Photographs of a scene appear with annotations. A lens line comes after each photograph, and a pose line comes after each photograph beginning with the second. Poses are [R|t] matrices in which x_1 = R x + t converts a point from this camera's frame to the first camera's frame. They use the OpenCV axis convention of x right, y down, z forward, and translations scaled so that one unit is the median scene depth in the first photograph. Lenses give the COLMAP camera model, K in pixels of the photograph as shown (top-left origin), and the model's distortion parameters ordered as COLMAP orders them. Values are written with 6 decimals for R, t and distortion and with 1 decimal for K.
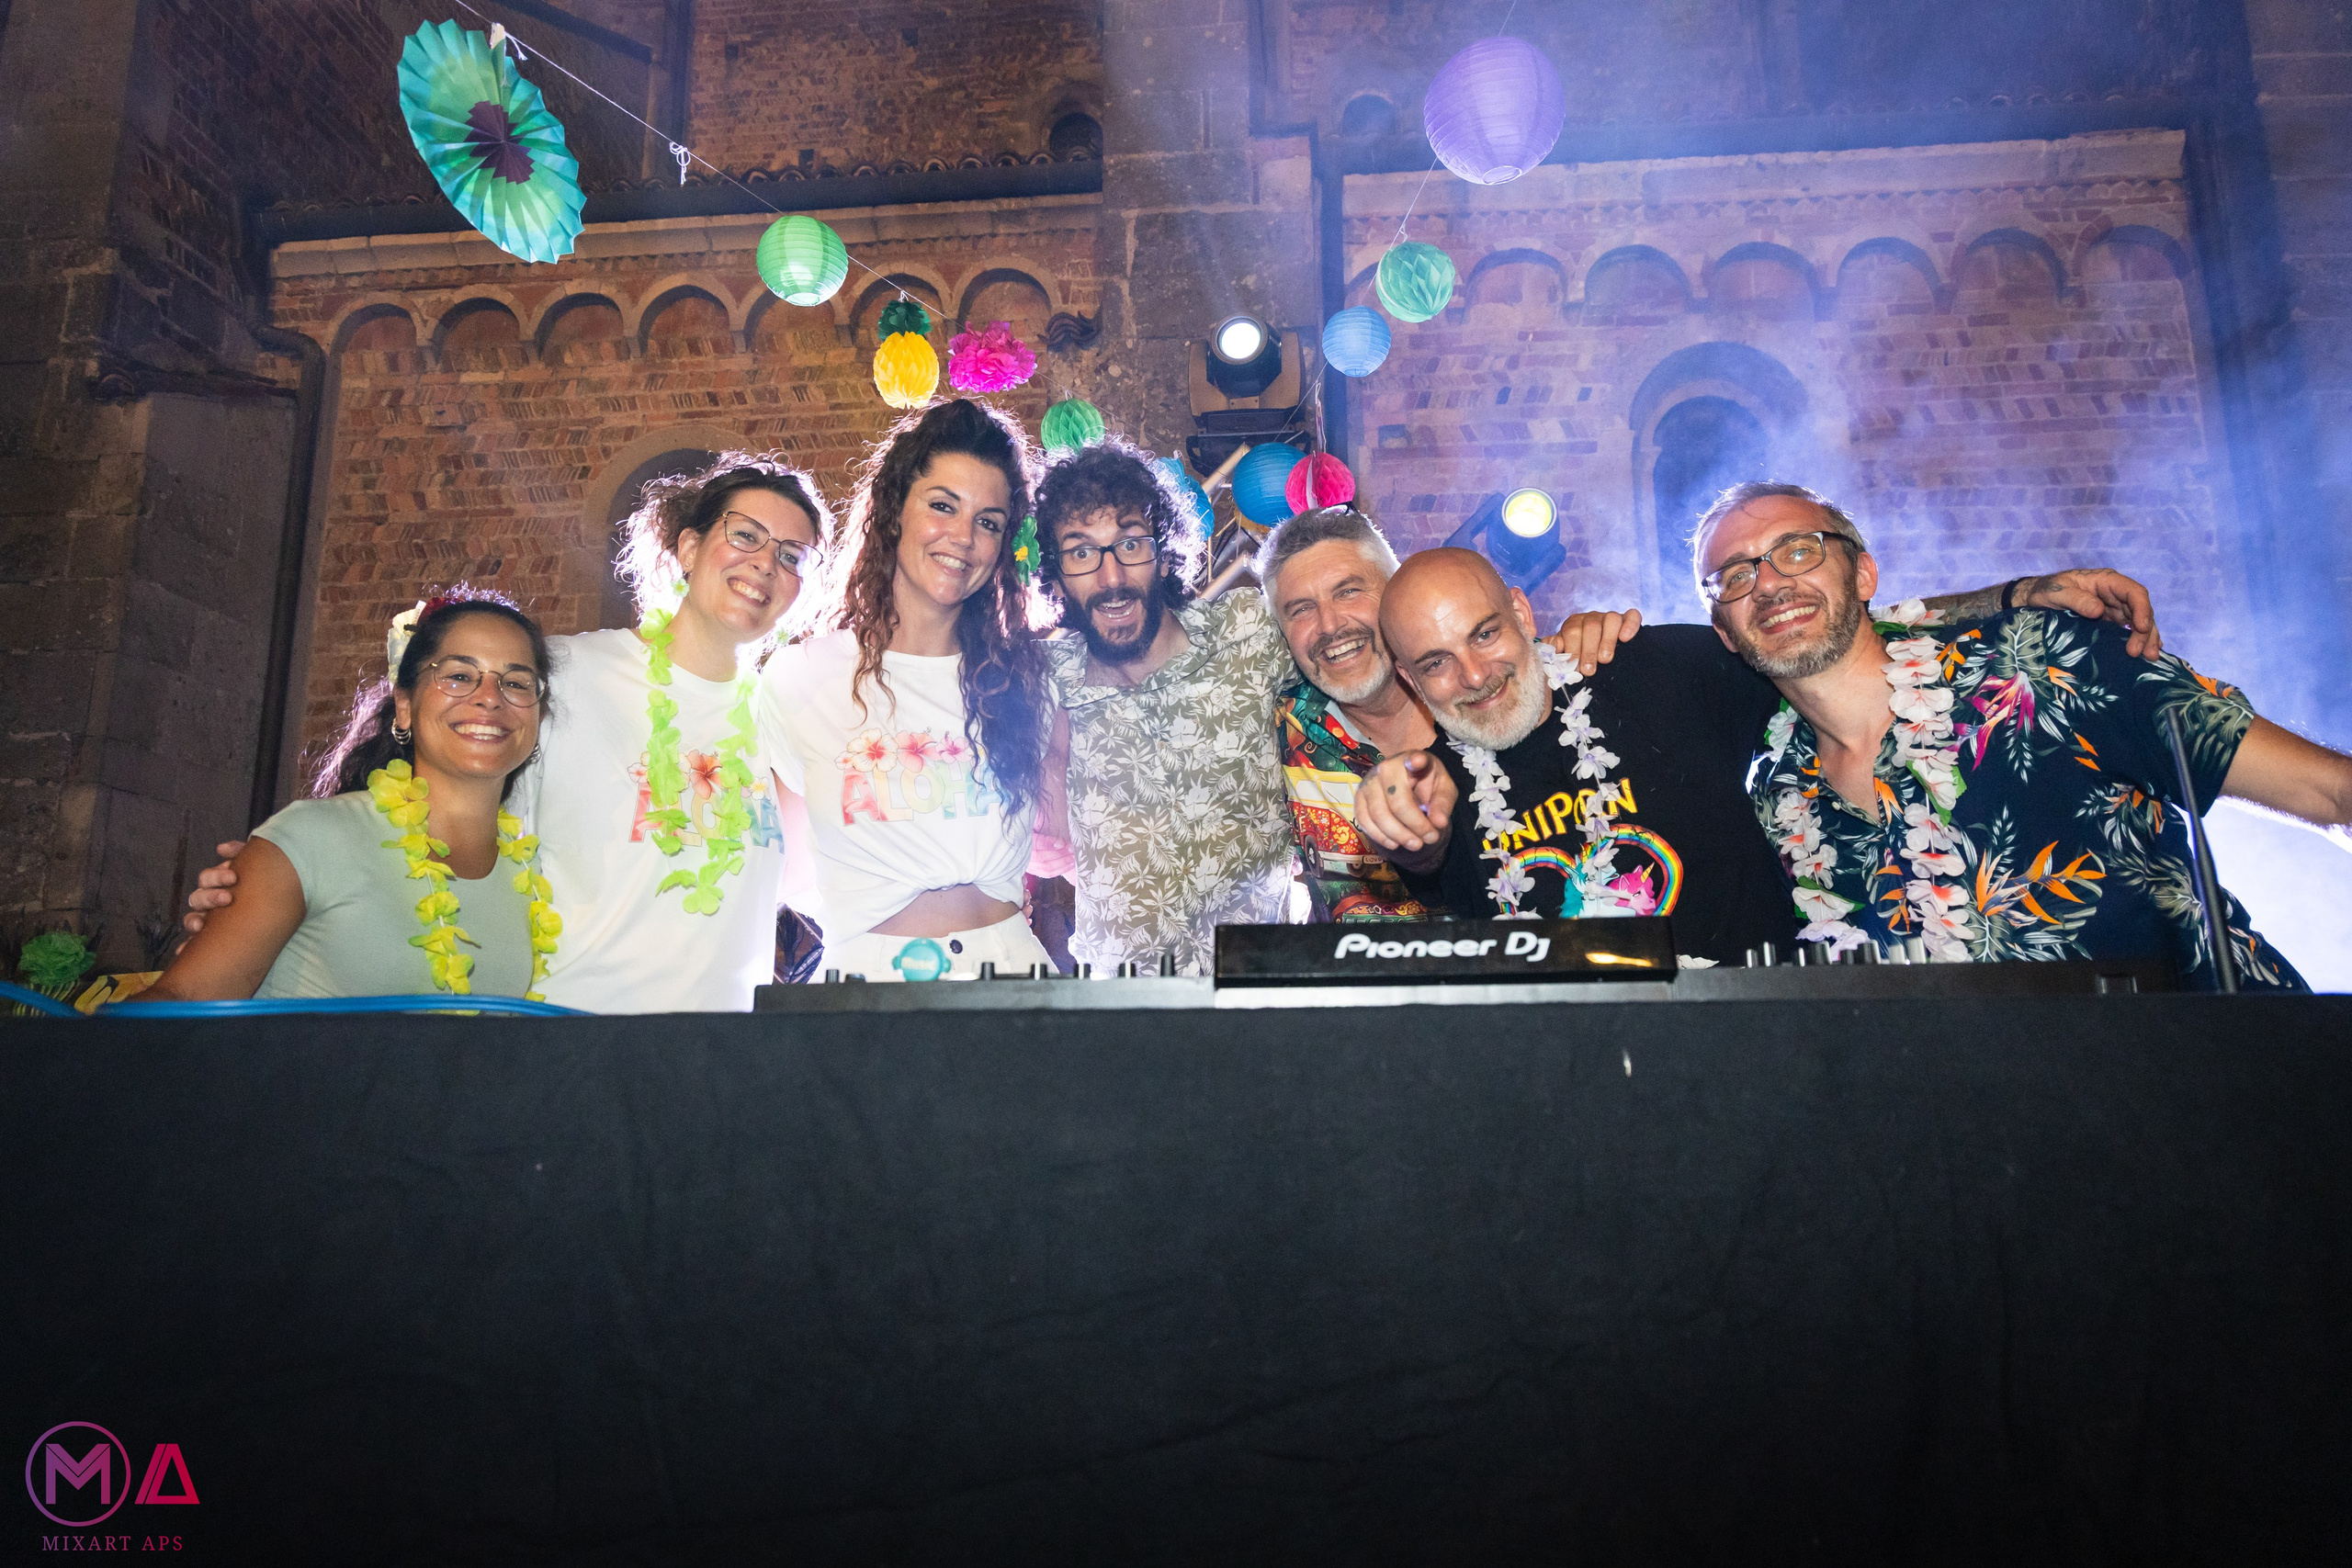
lens RADIAL K [[1564.4, 0, 1216.5], [0, 1564.4, 768.7], [0, 0, 1]] dist [0.004882, 0.002357]
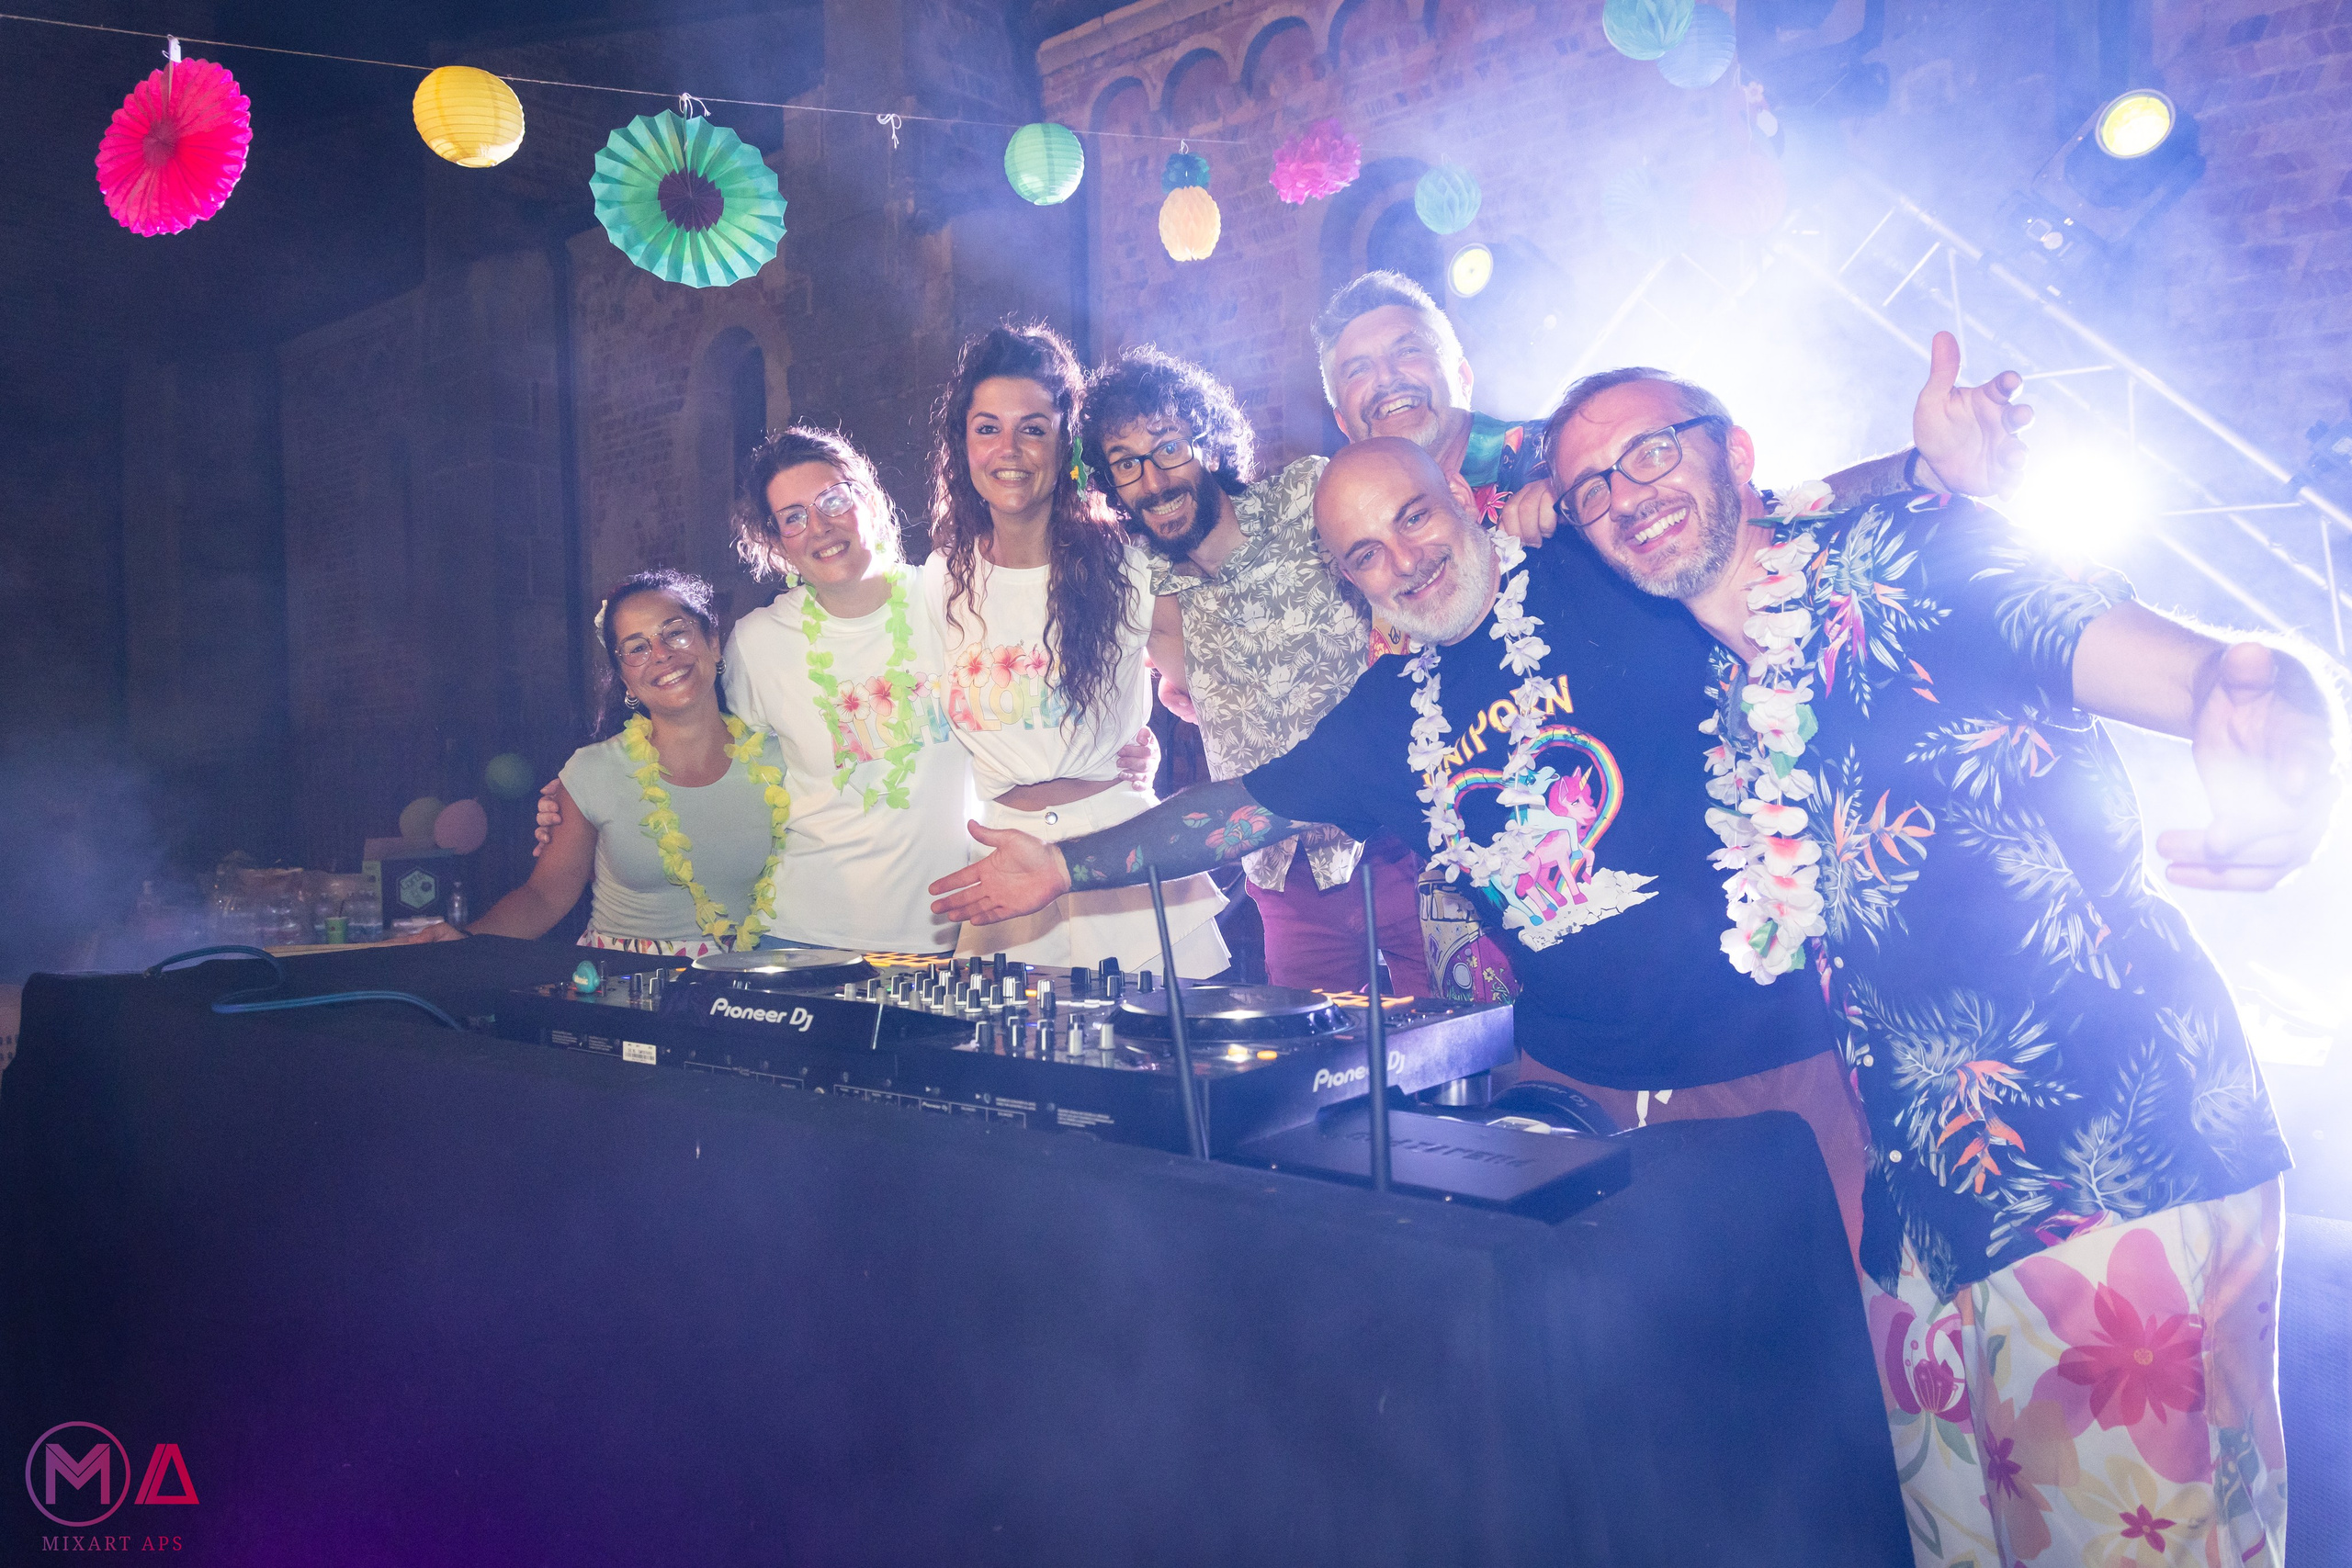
lens RADIAL K [[1549.0, 0, 1250.8], [0, 1549.0, 792.9], [0, 0, 1]] dist [0.004527, 0.001818]
pose [[0.844254, 0.011977, -0.535810, 0.396198], [0.123858, 0.968326, 0.216804, -0.098822], [0.521435, -0.249402, 0.816029, 0.085159]]
